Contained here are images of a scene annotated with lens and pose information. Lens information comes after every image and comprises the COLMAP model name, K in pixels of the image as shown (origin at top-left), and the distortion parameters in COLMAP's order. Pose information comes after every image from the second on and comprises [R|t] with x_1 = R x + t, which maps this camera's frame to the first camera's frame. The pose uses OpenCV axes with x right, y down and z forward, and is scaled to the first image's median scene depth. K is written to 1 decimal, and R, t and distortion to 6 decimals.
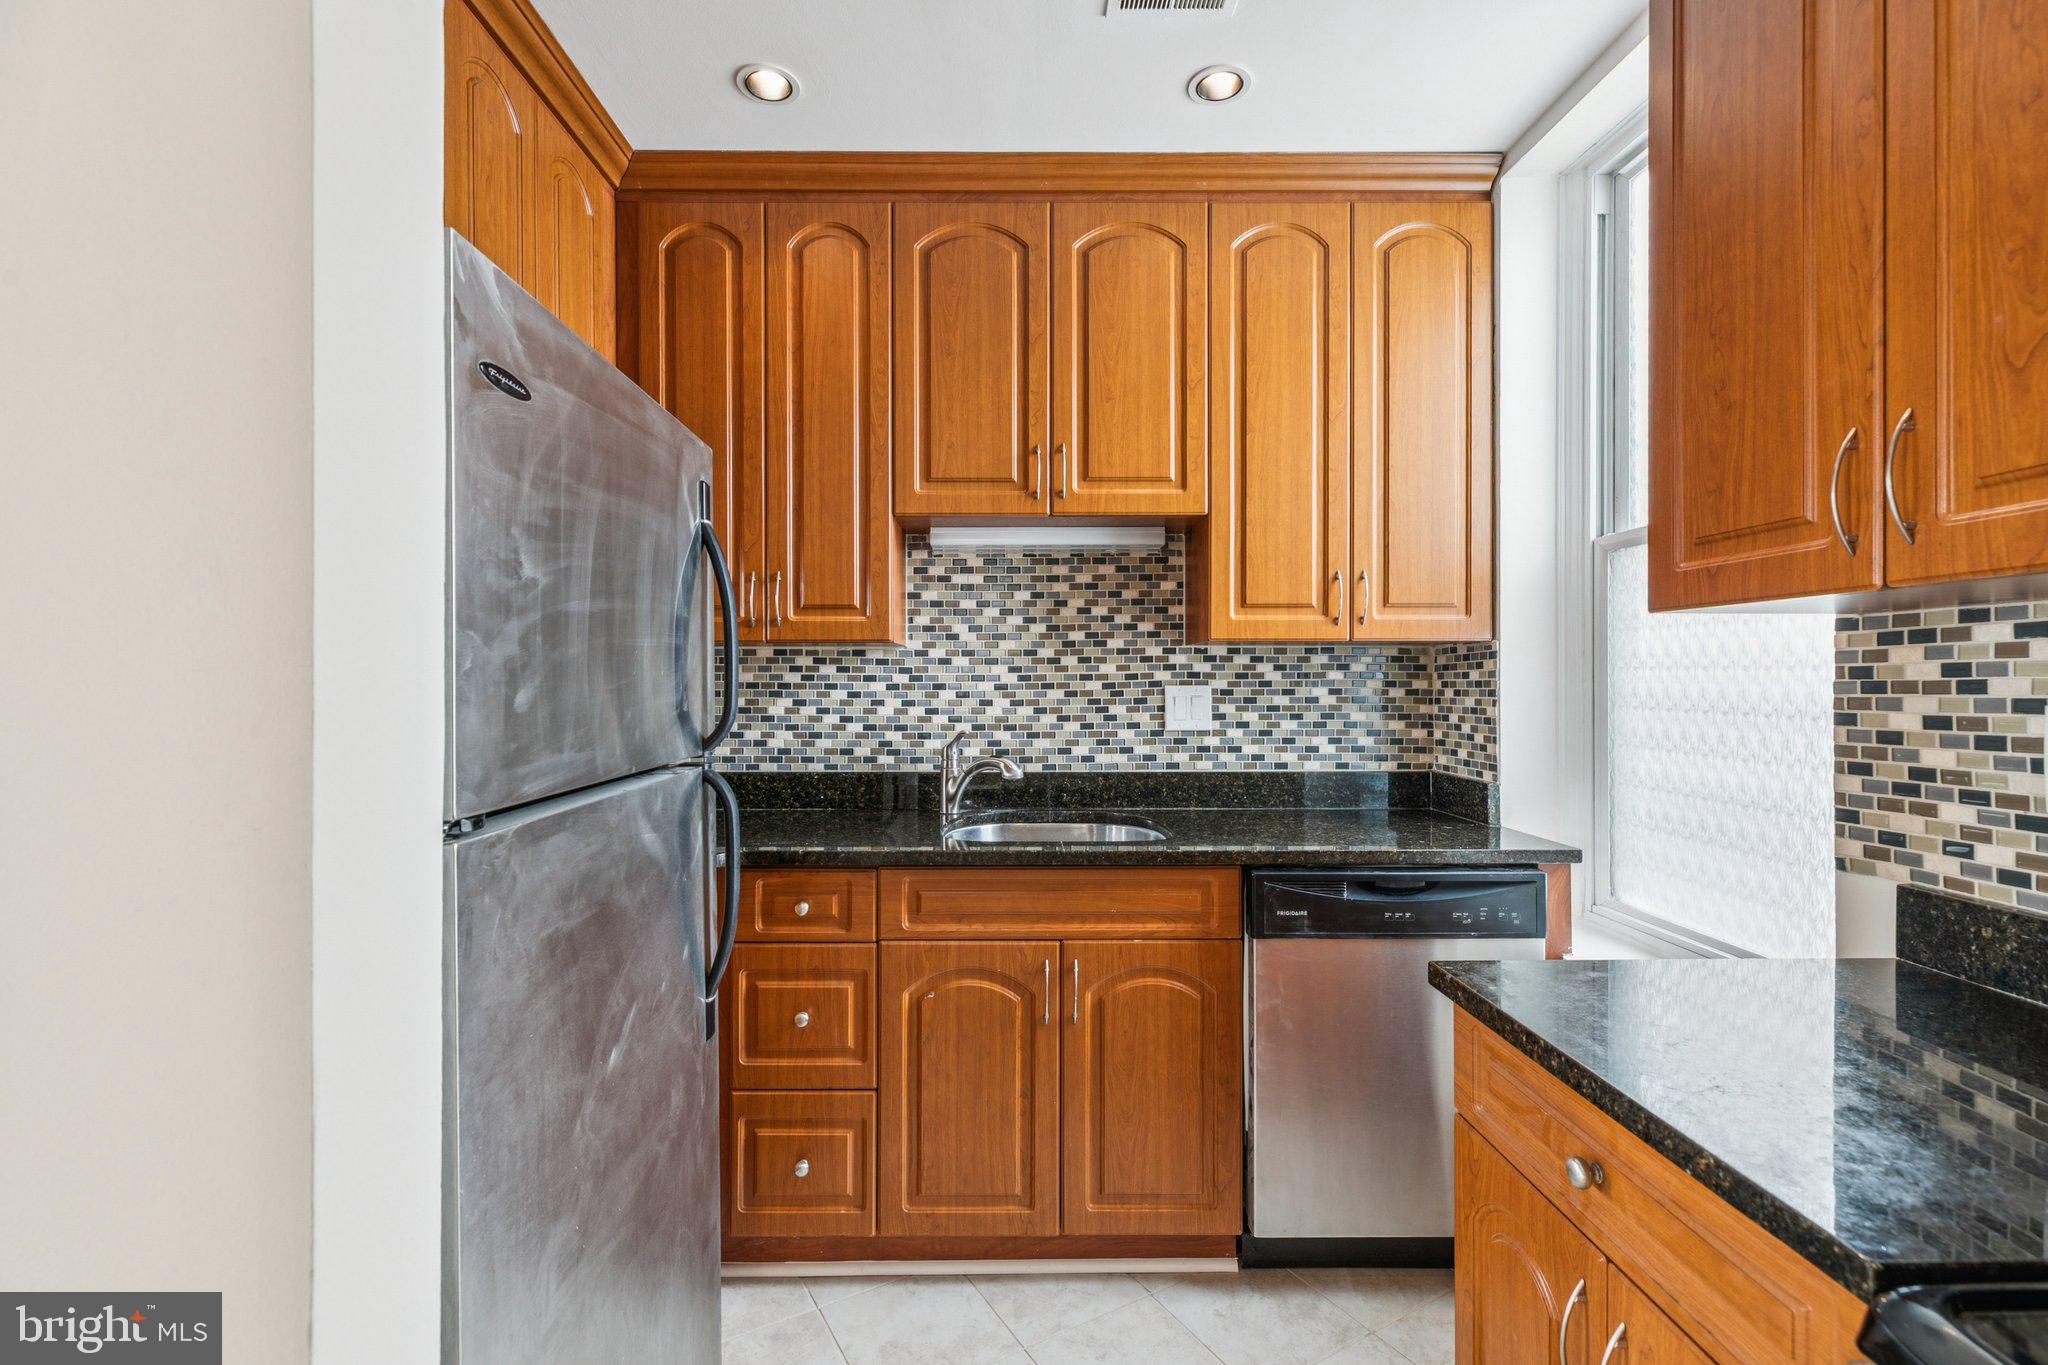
lens RADIAL K [[917.9, 0, 1017.7], [0, 917.9, 679.3], [0, 0, 1]] dist [0.005630, -0.001397]
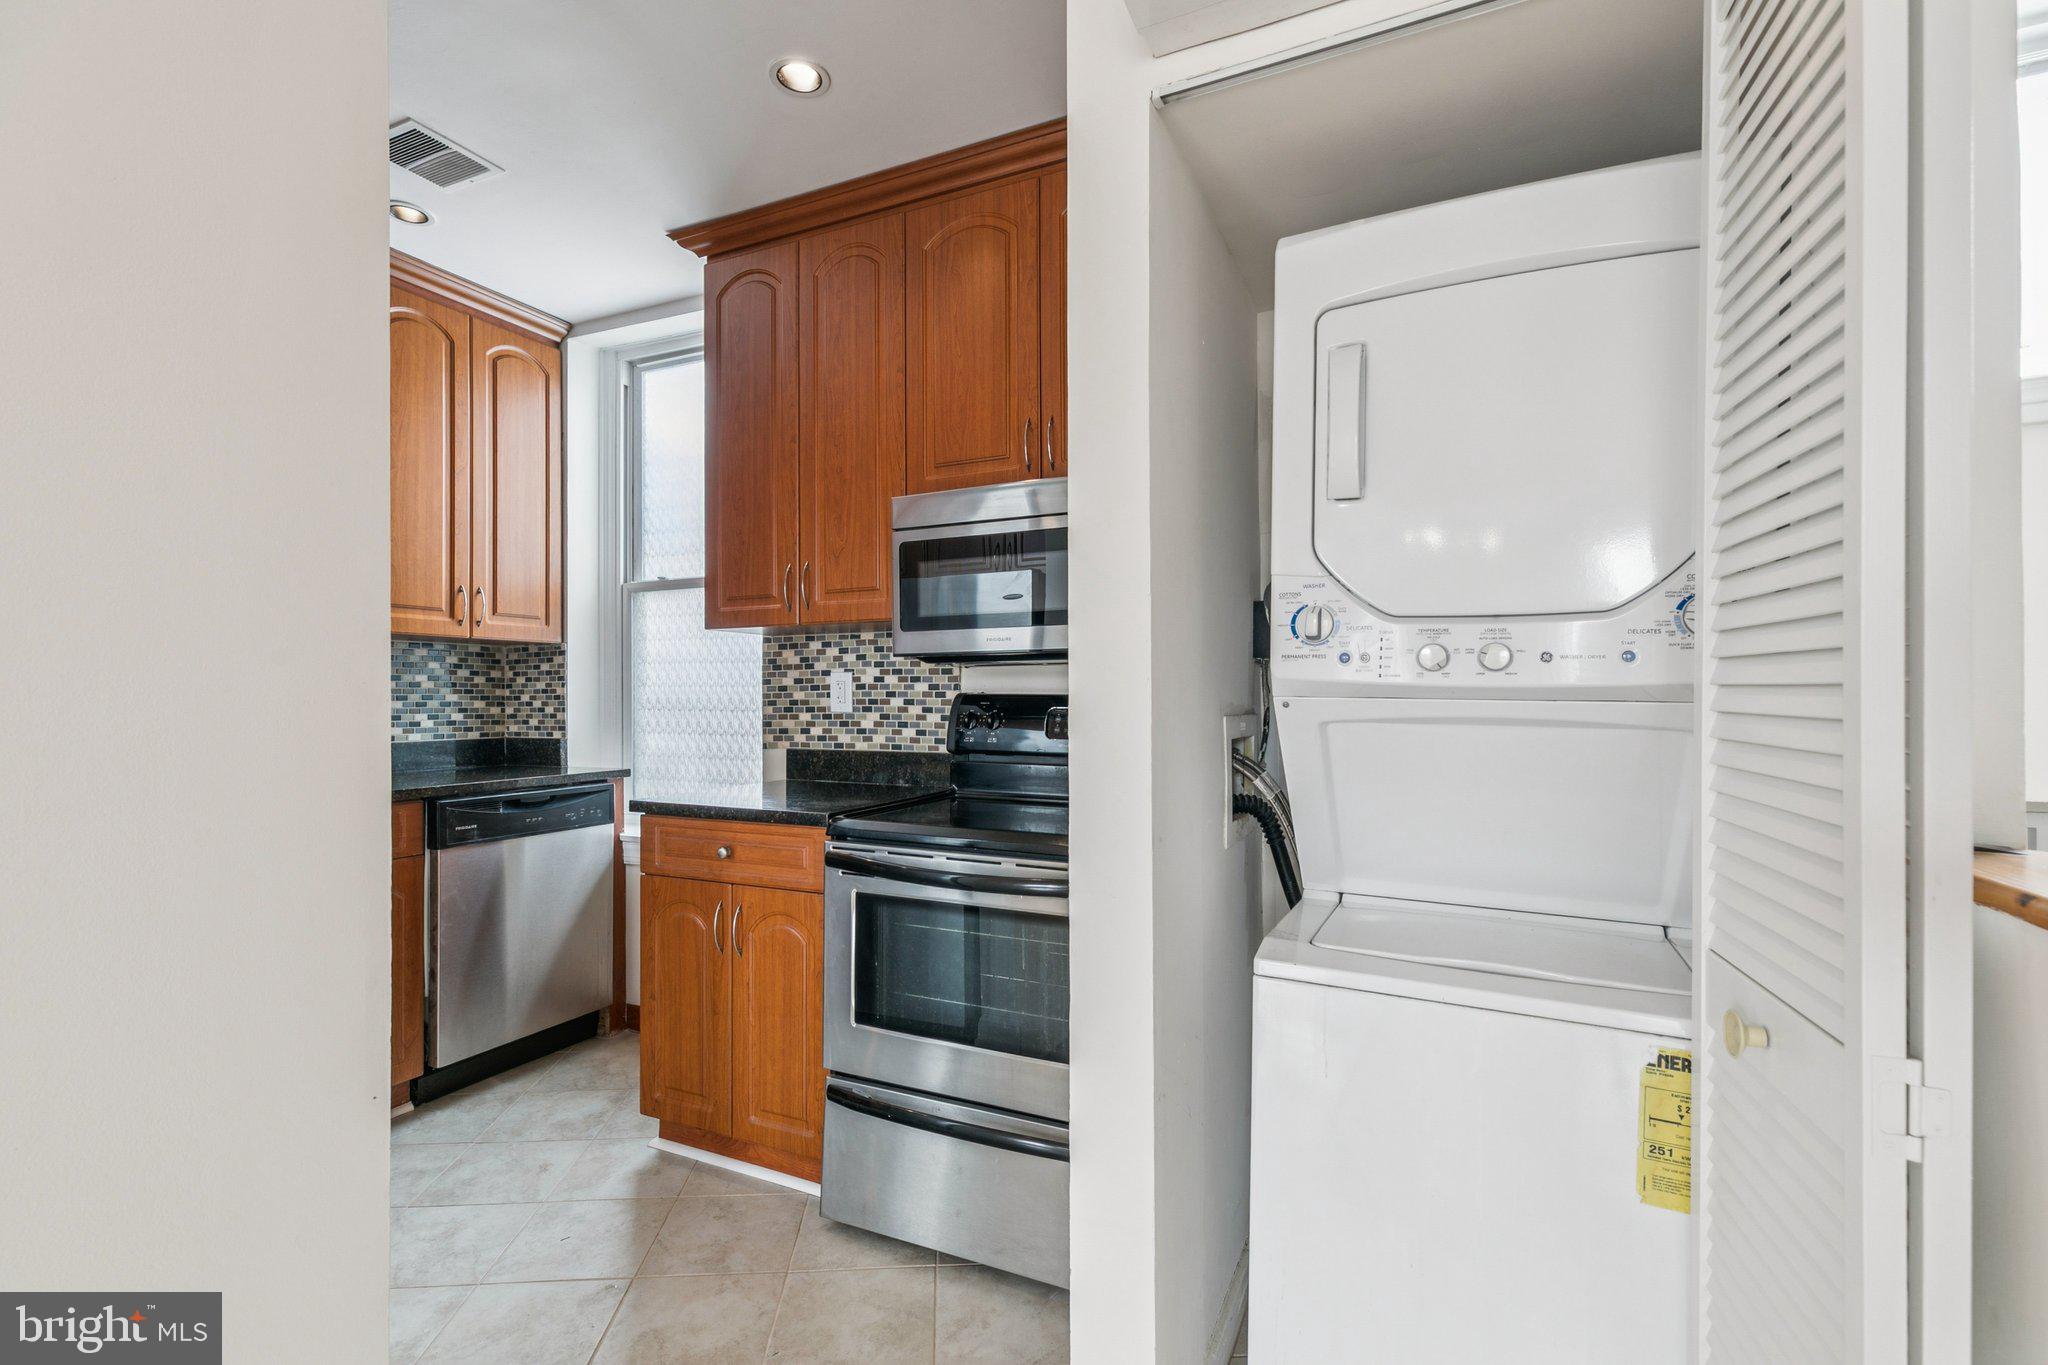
lens RADIAL K [[917.9, 0, 1014.5], [0, 917.9, 688.8], [0, 0, 1]] dist [0.005630, -0.001397]
pose [[0.431930, 0.008603, 0.901866, -0.596404], [0.003314, 0.999933, -0.011126, 0.059171], [-0.901901, 0.007795, 0.431872, -0.359272]]
